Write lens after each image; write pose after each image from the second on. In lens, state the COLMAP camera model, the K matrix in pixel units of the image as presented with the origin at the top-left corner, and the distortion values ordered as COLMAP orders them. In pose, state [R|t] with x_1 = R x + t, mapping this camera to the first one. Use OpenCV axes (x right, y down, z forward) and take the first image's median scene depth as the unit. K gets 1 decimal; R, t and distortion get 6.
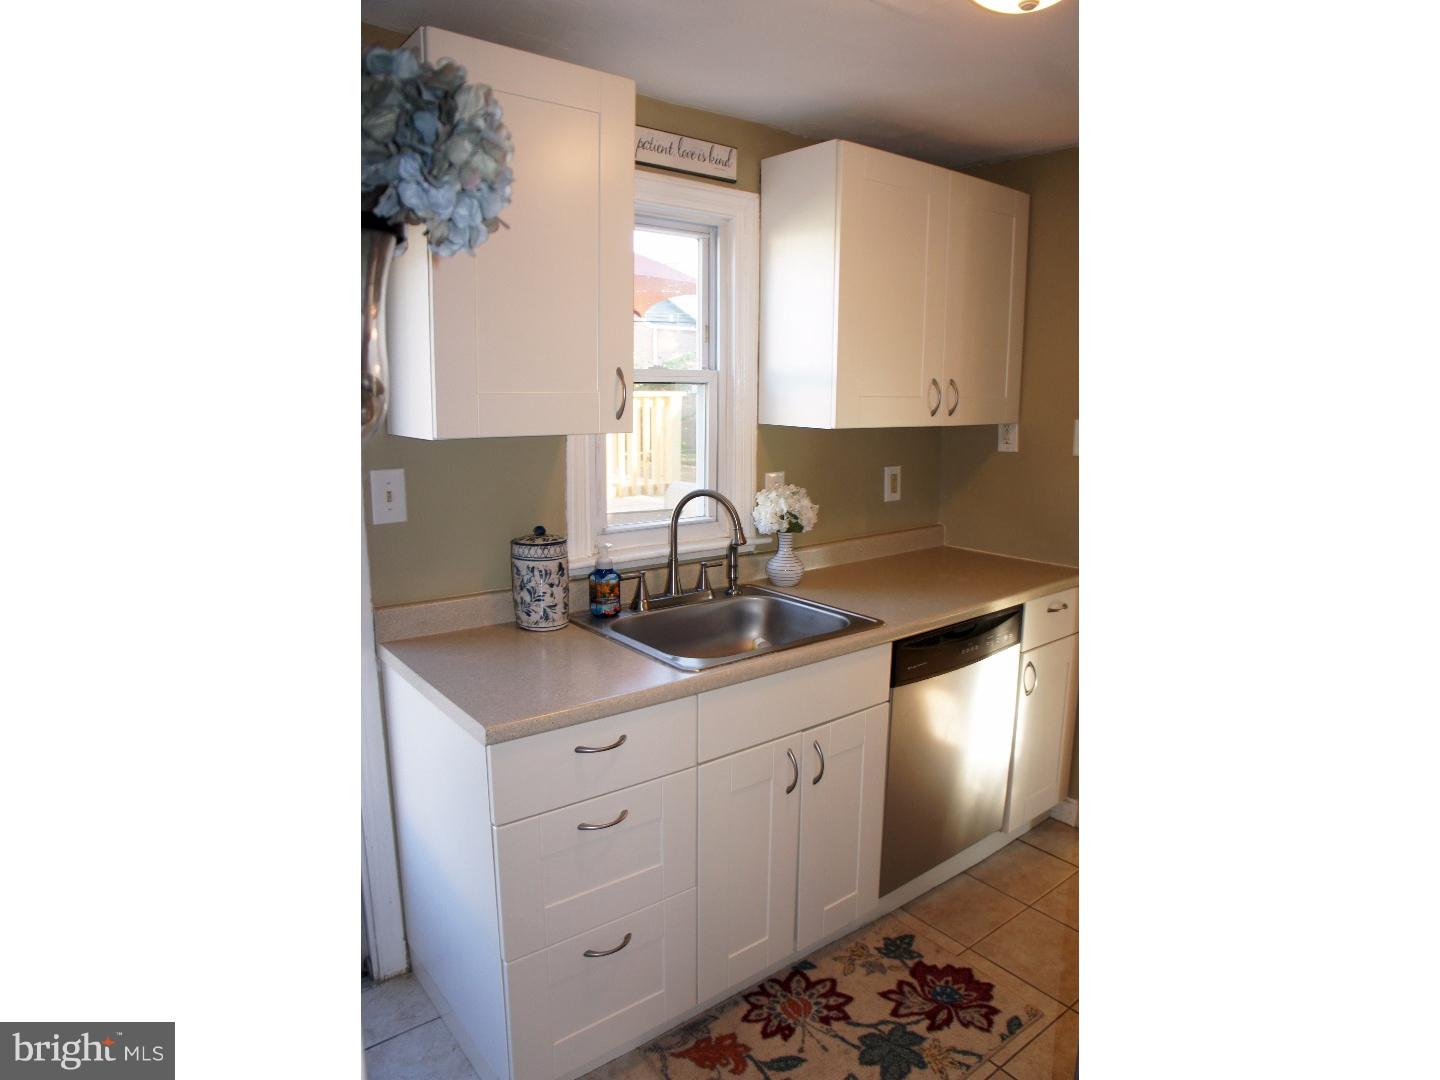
lens RADIAL K [[1134.0, 0, 720.0], [0, 1134.0, 540.0], [0, 0, 1]] dist [-0.009641, -0.002695]
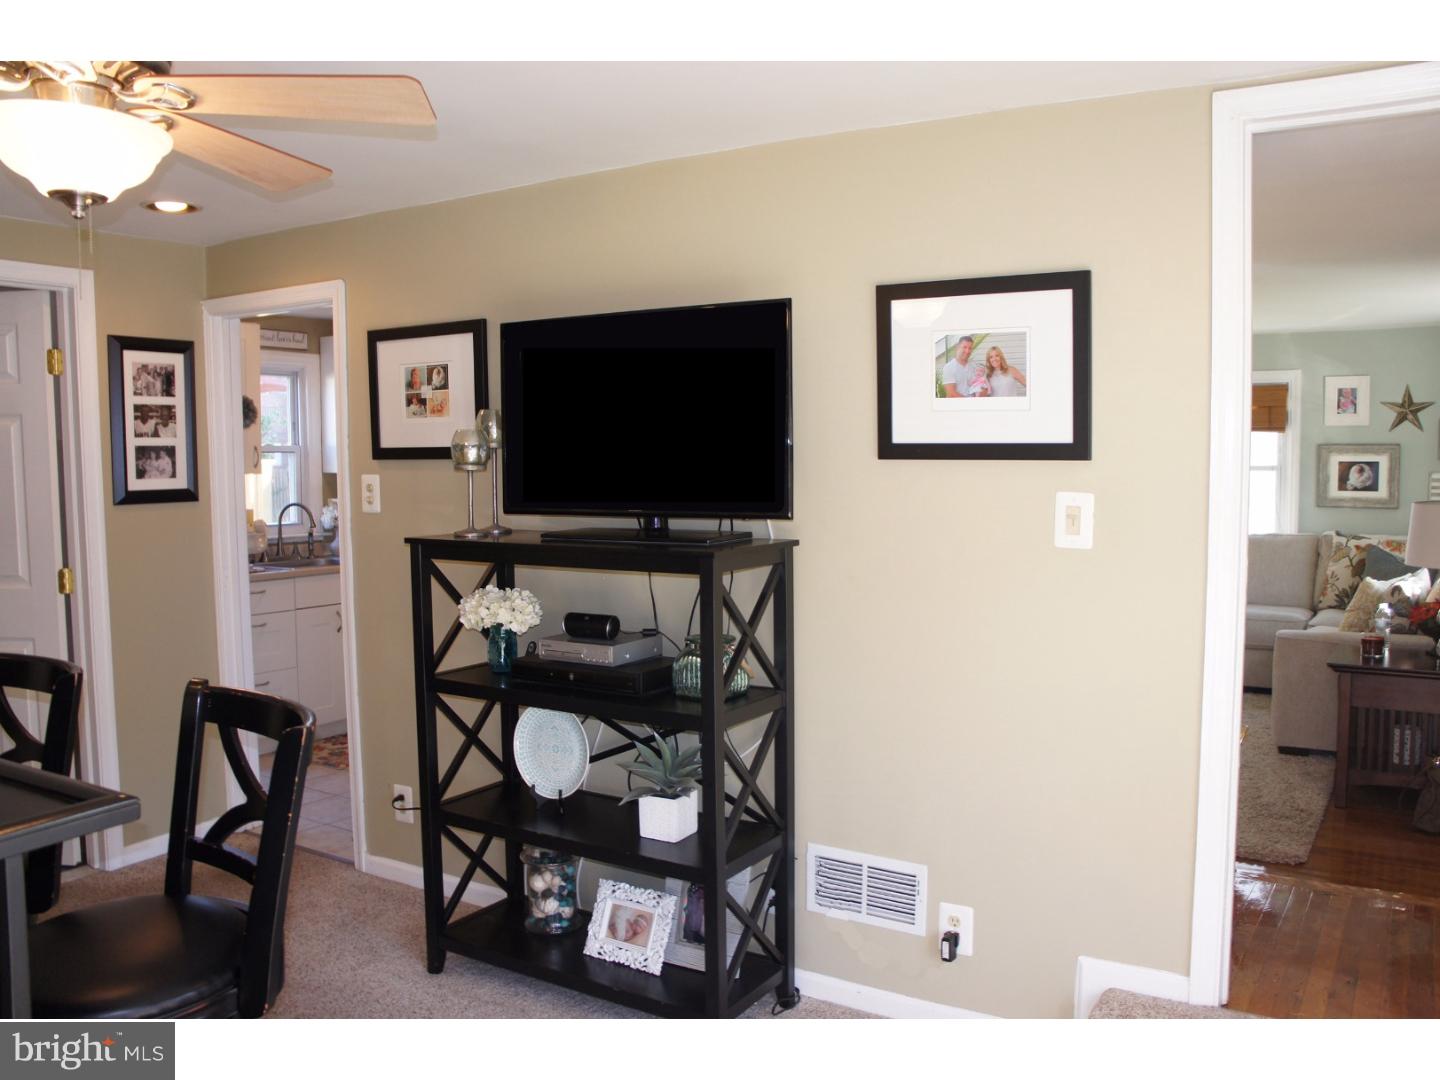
lens RADIAL K [[1180.7, 0, 720.0], [0, 1180.7, 540.0], [0, 0, 1]] dist [-0.172618, 0.160367]
pose [[0.942205, -0.037069, 0.332980, 0.010873], [0.055744, 0.997352, -0.046701, 0.151156], [-0.330367, 0.062564, 0.941777, -1.132147]]
